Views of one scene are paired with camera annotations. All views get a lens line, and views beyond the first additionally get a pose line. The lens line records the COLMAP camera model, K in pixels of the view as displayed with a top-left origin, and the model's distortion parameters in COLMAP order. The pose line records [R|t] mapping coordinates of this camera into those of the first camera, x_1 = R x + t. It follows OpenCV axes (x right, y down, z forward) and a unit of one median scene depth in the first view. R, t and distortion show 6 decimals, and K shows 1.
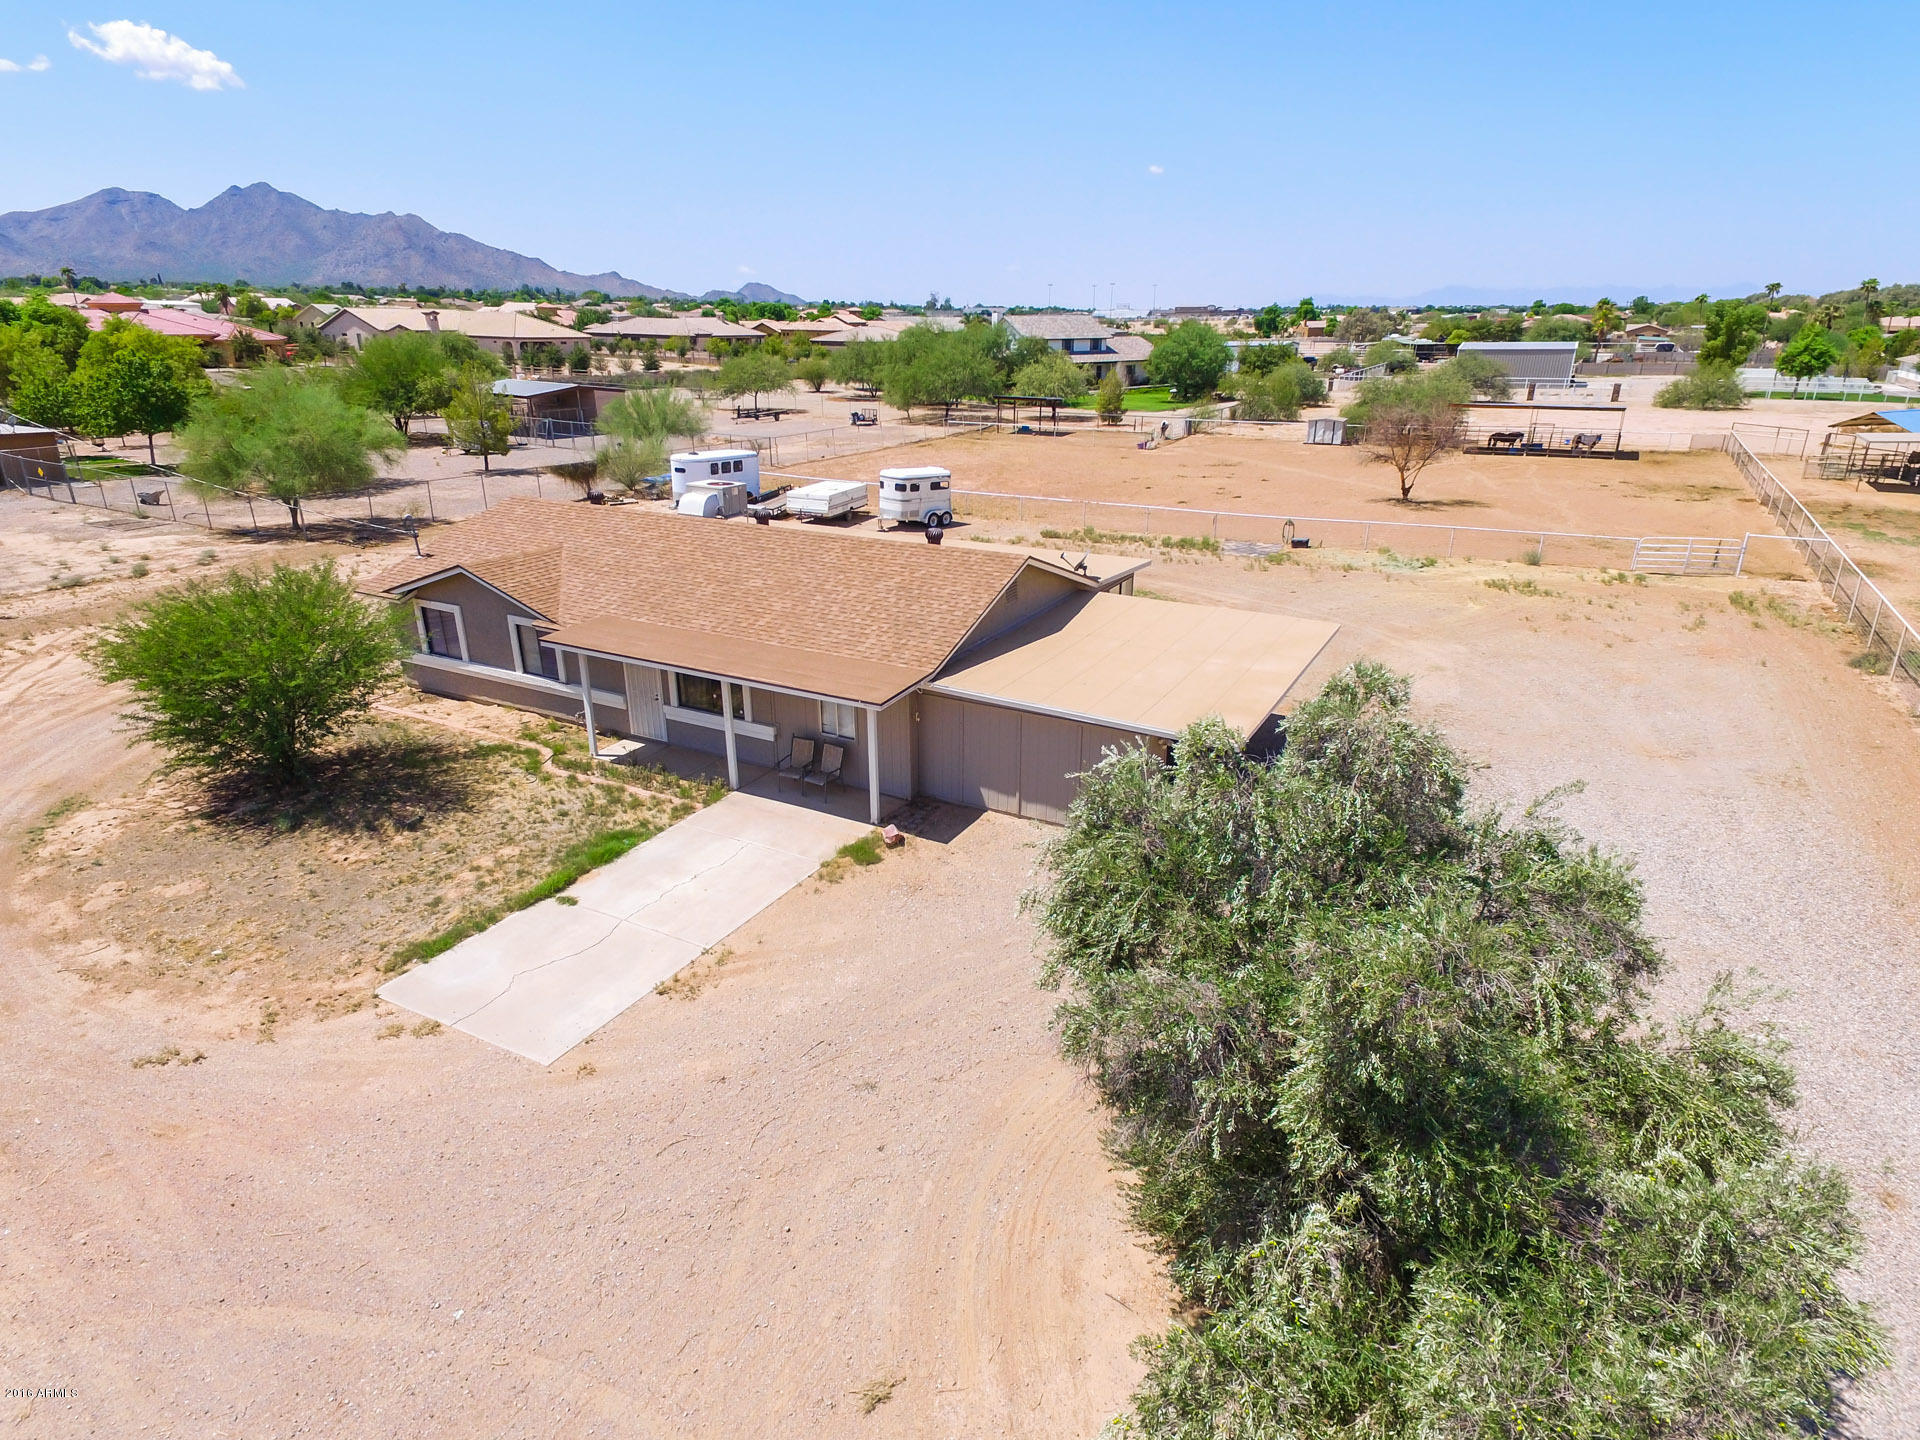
lens RADIAL K [[1070.2, 0, 963.9], [0, 1070.2, 731.6], [0, 0, 1]] dist [0.121088, -0.072182]
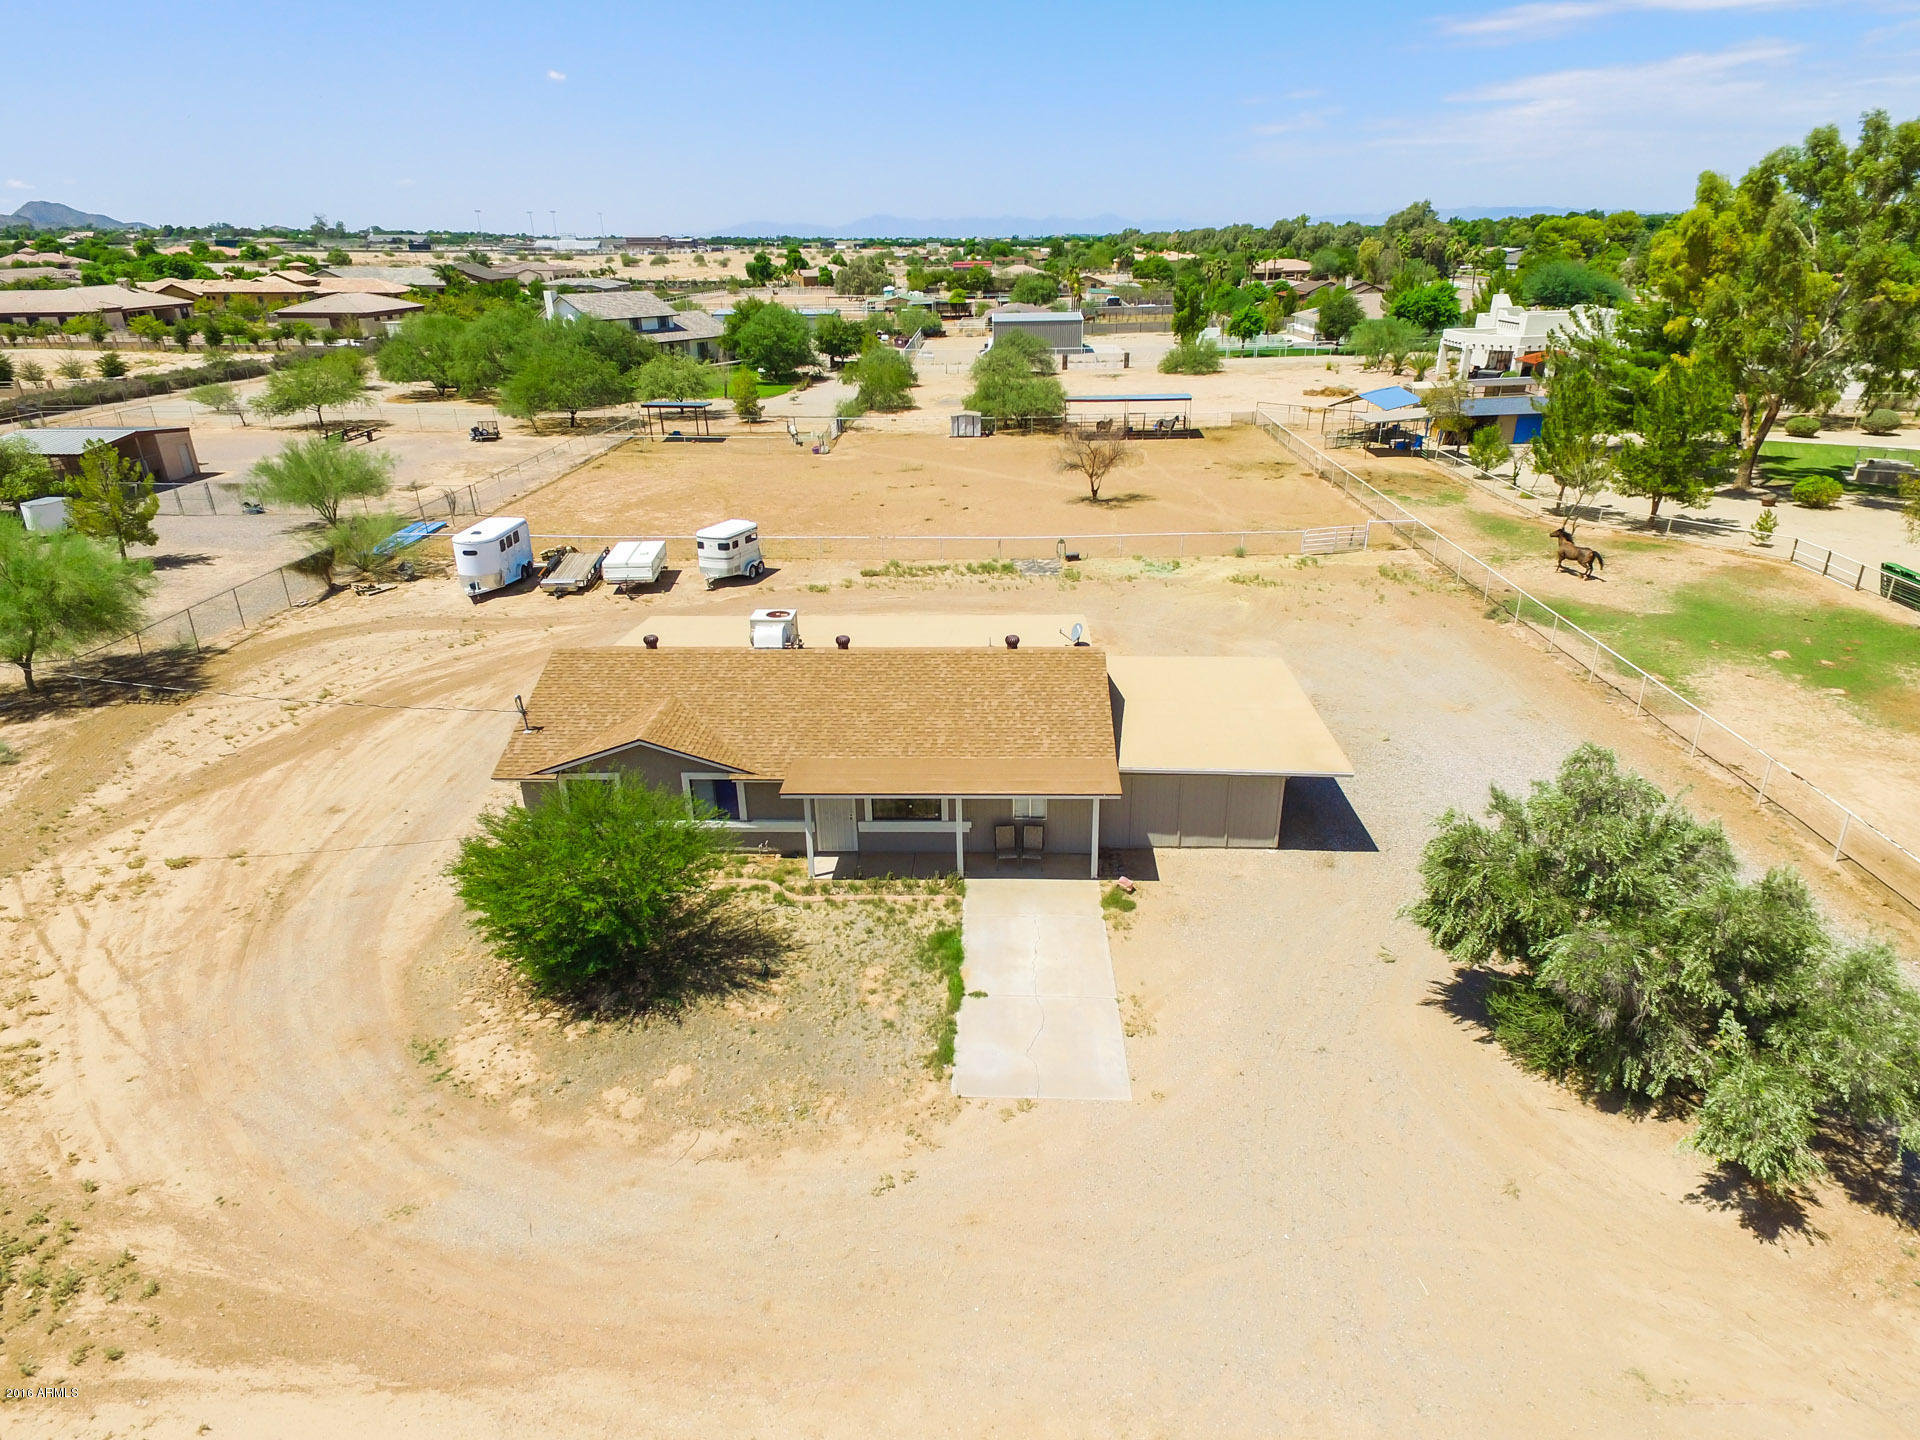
lens RADIAL K [[1070.2, 0, 964.4], [0, 1070.2, 770.3], [0, 0, 1]] dist [0.121088, -0.072182]
pose [[0.896178, -0.207927, 0.391959, -0.656076], [0.174435, 0.977372, 0.119649, -0.212105], [-0.407968, -0.038855, 0.912169, -0.136088]]
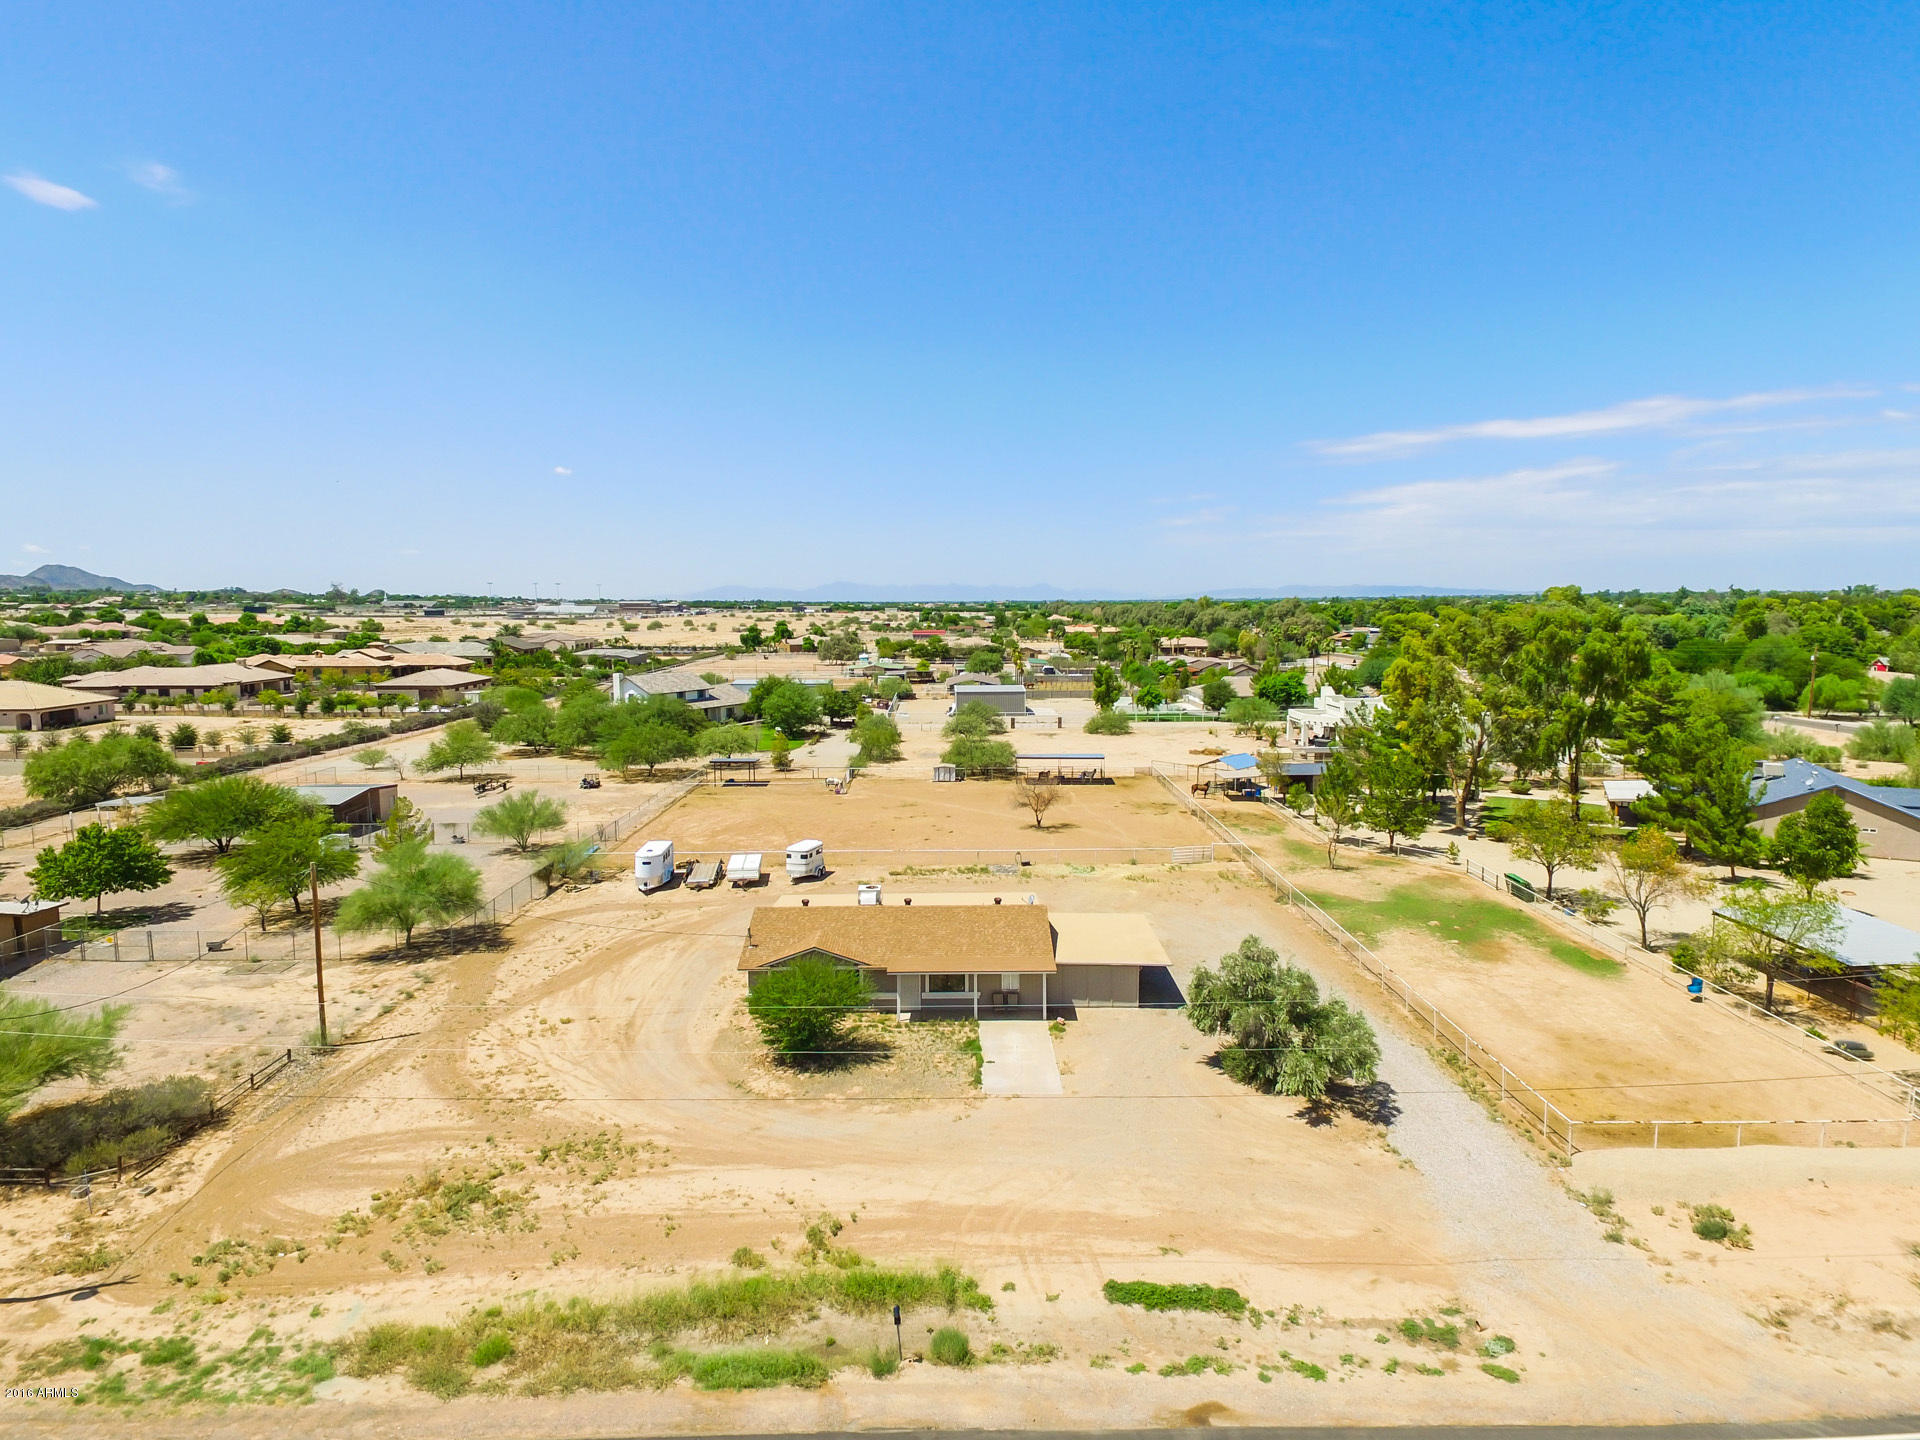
lens RADIAL K [[1070.2, 0, 964.6], [0, 1070.2, 730.3], [0, 0, 1]] dist [0.121088, -0.072182]
pose [[0.875593, -0.064110, 0.478776, -1.320784], [0.178054, 0.964198, -0.196517, -0.100968], [-0.449036, 0.257317, 0.855660, -1.203069]]
